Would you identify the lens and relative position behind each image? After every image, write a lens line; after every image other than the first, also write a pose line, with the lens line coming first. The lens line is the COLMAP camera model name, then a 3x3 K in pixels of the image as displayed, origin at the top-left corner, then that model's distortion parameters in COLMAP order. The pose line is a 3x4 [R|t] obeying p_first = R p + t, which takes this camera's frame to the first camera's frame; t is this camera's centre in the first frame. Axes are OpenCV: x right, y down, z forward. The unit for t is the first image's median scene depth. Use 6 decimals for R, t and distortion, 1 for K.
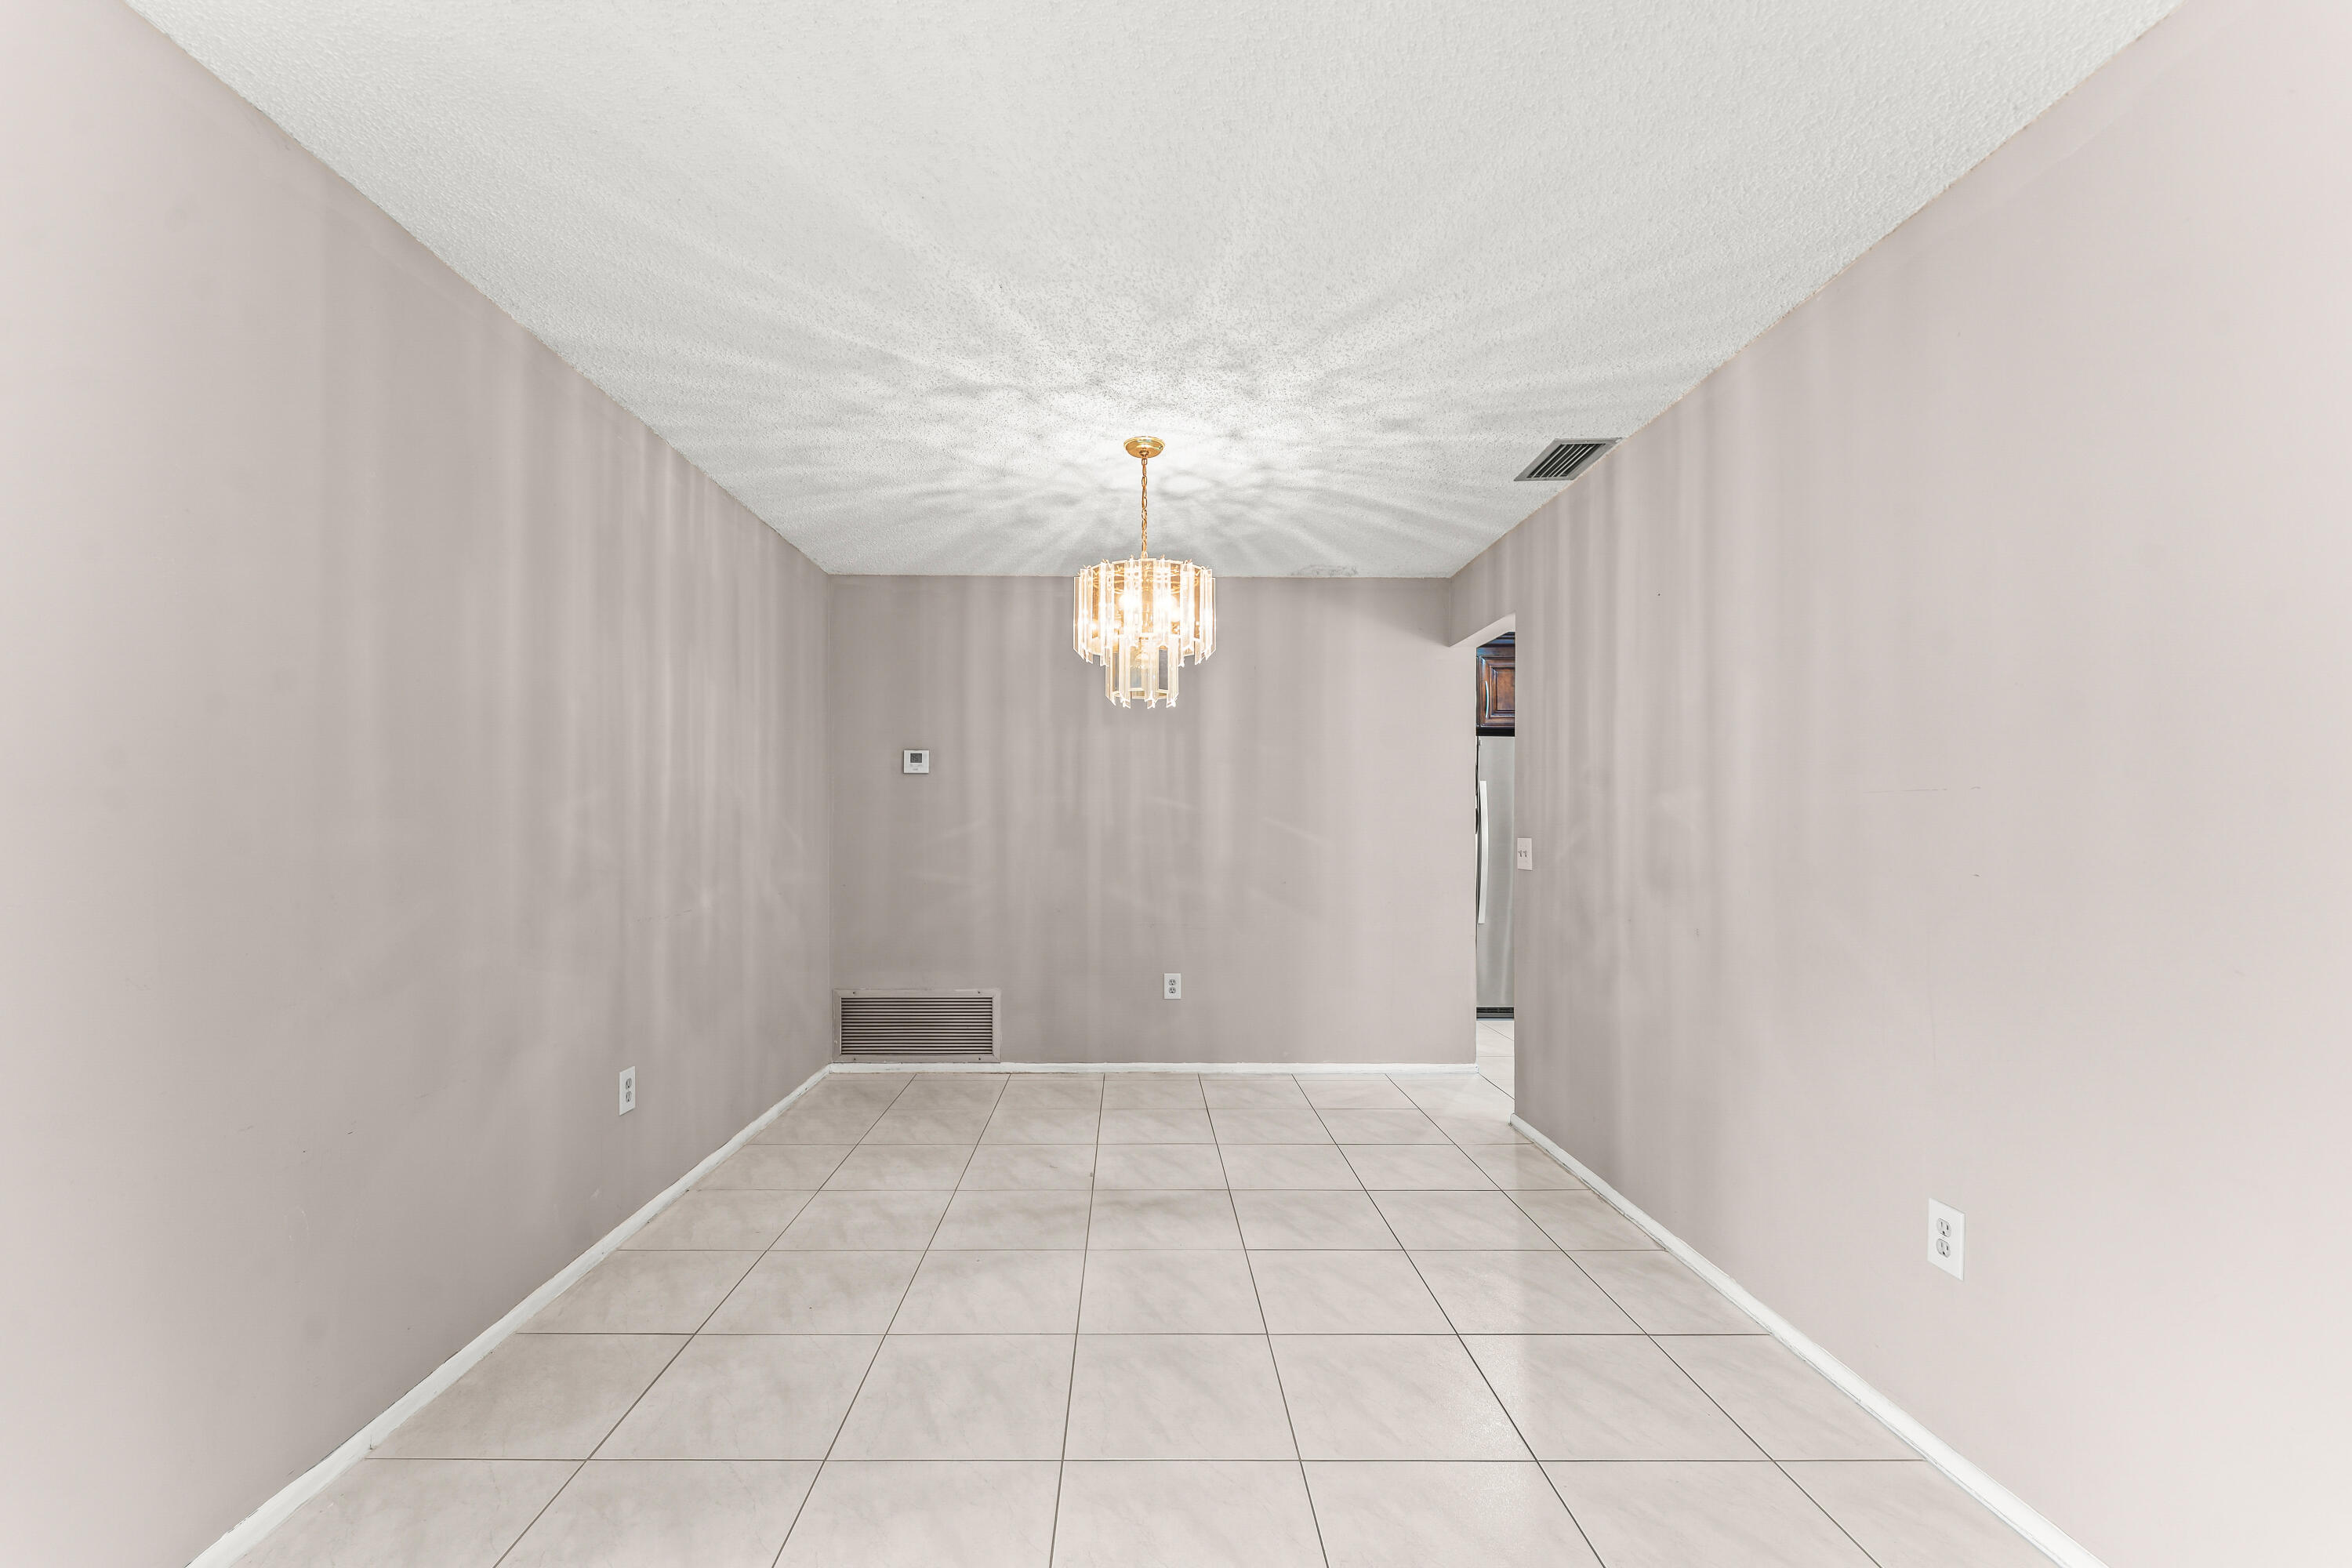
lens RADIAL K [[964.0, 0, 1149.7], [0, 964.0, 829.9], [0, 0, 1]] dist [-0.001119, -0.000239]
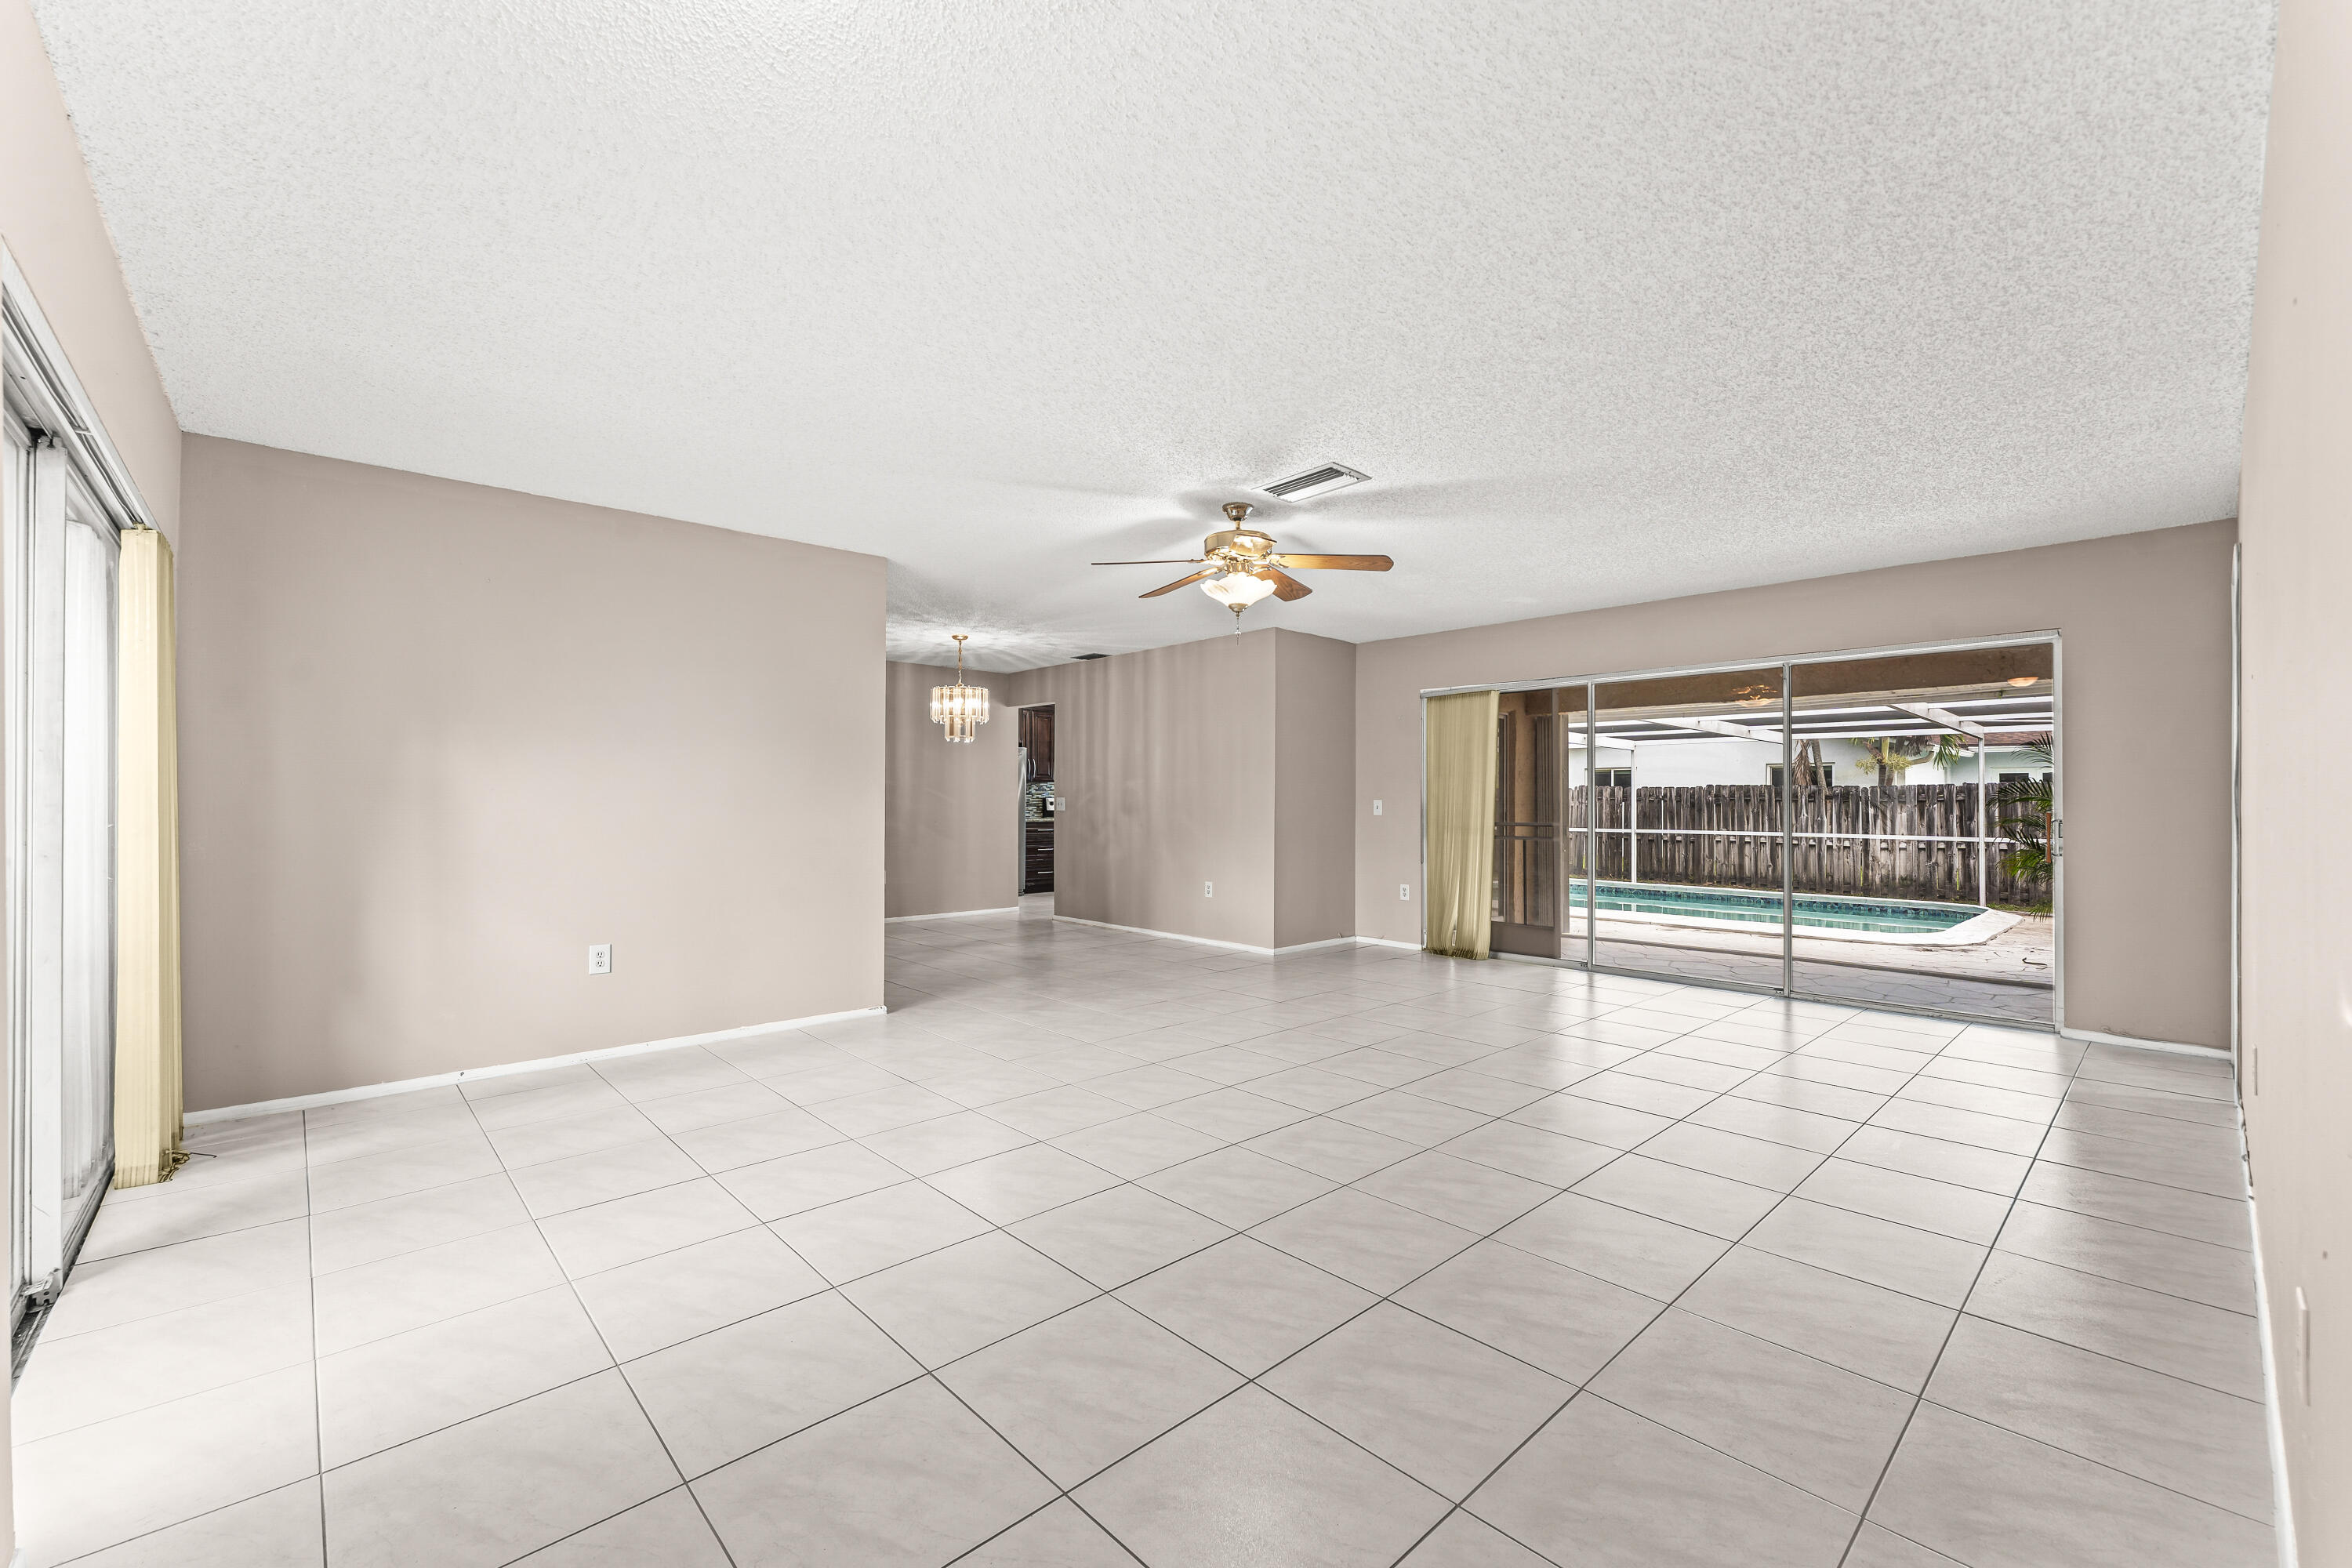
lens RADIAL K [[964.0, 0, 1168.4], [0, 964.0, 794.5], [0, 0, 1]] dist [-0.001119, -0.000239]
pose [[0.742383, -0.001546, 0.669974, -1.150330], [0.008180, 0.999944, -0.006757, 0.022040], [-0.669926, 0.010497, 0.742353, -1.082028]]
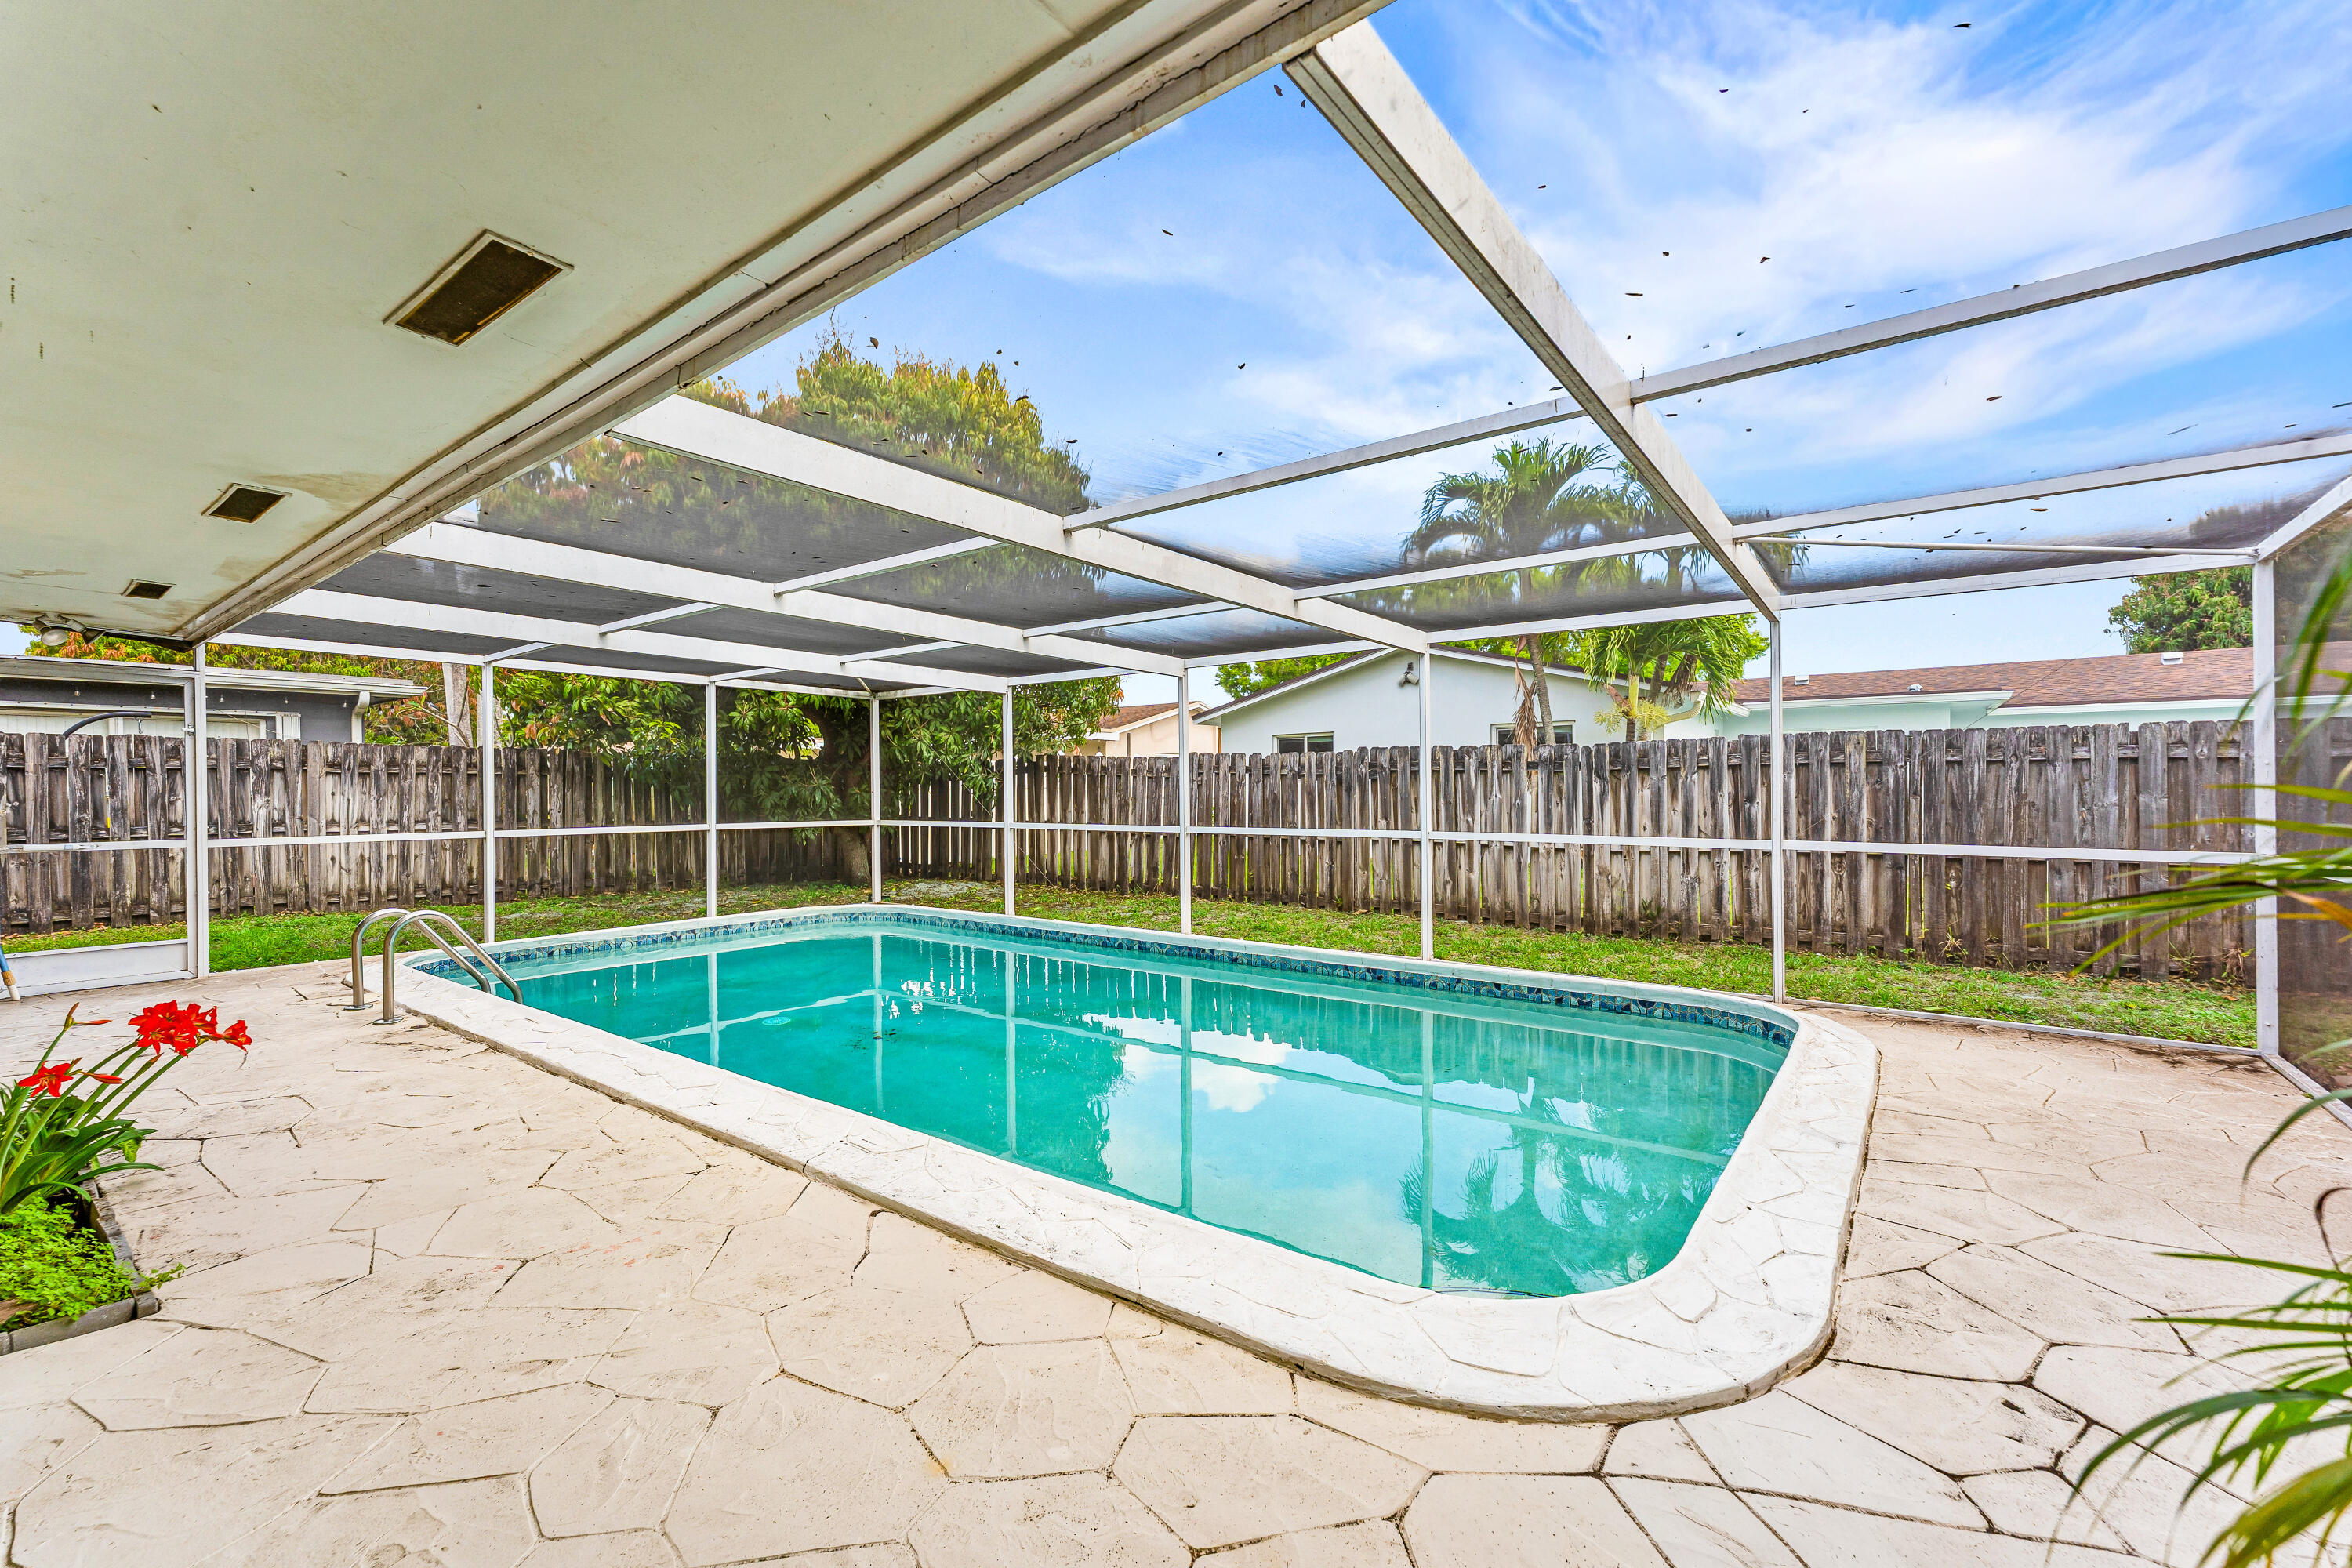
lens RADIAL K [[964.0, 0, 1175.8], [0, 964.0, 795.4], [0, 0, 1]] dist [-0.001119, -0.000239]
pose [[0.623794, -0.018135, 0.781378, 1.668400], [0.017768, 0.999801, 0.009020, 0.075066], [-0.781387, 0.008257, 0.623992, -0.657209]]
